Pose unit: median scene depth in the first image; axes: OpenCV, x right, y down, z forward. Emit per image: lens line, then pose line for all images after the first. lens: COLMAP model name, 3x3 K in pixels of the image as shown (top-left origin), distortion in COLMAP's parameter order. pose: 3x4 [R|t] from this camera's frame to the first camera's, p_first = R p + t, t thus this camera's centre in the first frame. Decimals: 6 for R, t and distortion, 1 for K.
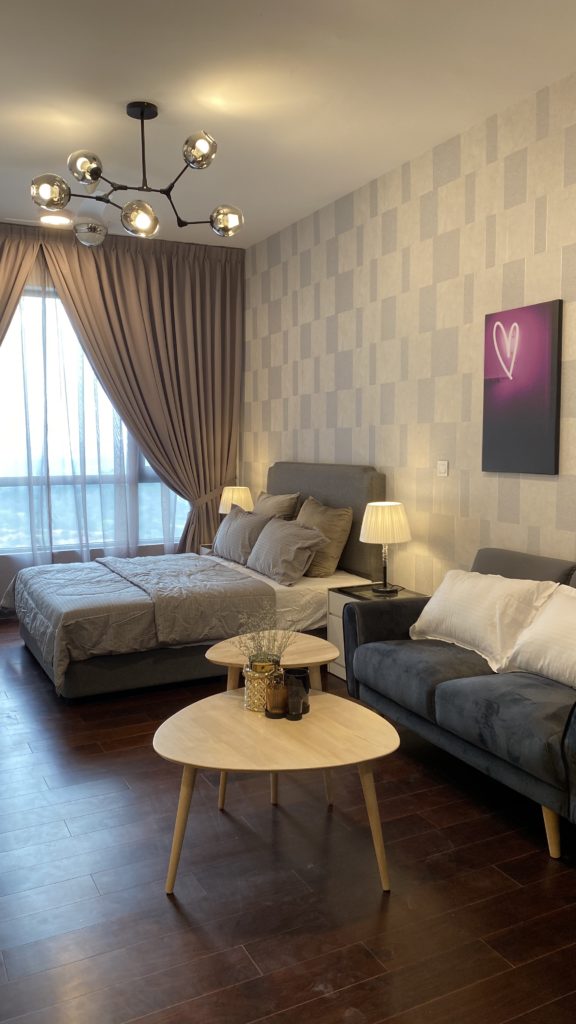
lens RADIAL K [[764.5, 0, 281.2], [0, 764.5, 510.2], [0, 0, 1]] dist [-0.021578, -0.003919]
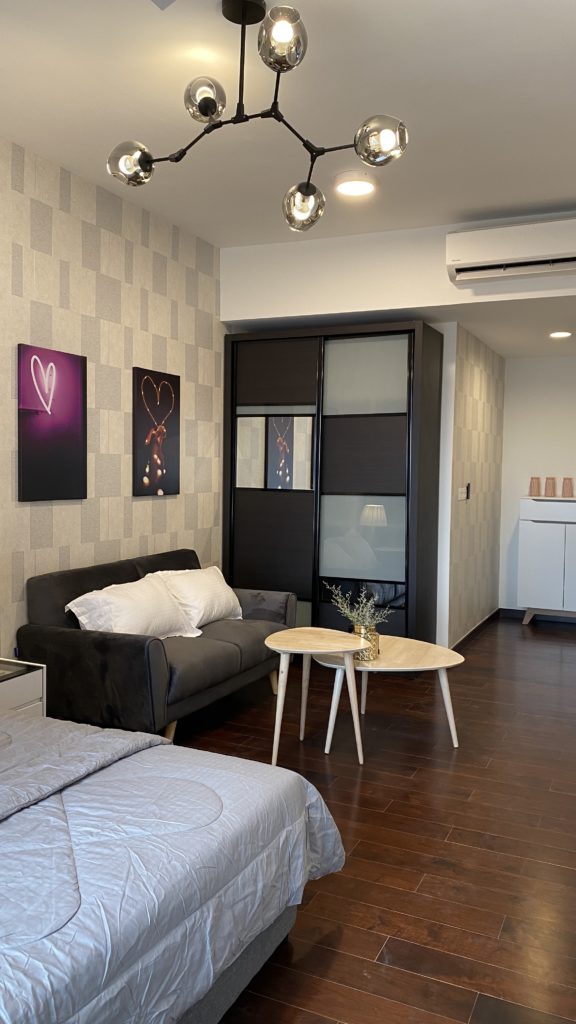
lens RADIAL K [[764.5, 0, 289.5], [0, 764.5, 512.5], [0, 0, 1]] dist [-0.021578, -0.003919]
pose [[-0.603108, -0.046384, 0.796310, -0.736768], [0.059989, 0.992843, 0.103266, -0.119338], [-0.795401, 0.110050, -0.596009, 1.331419]]
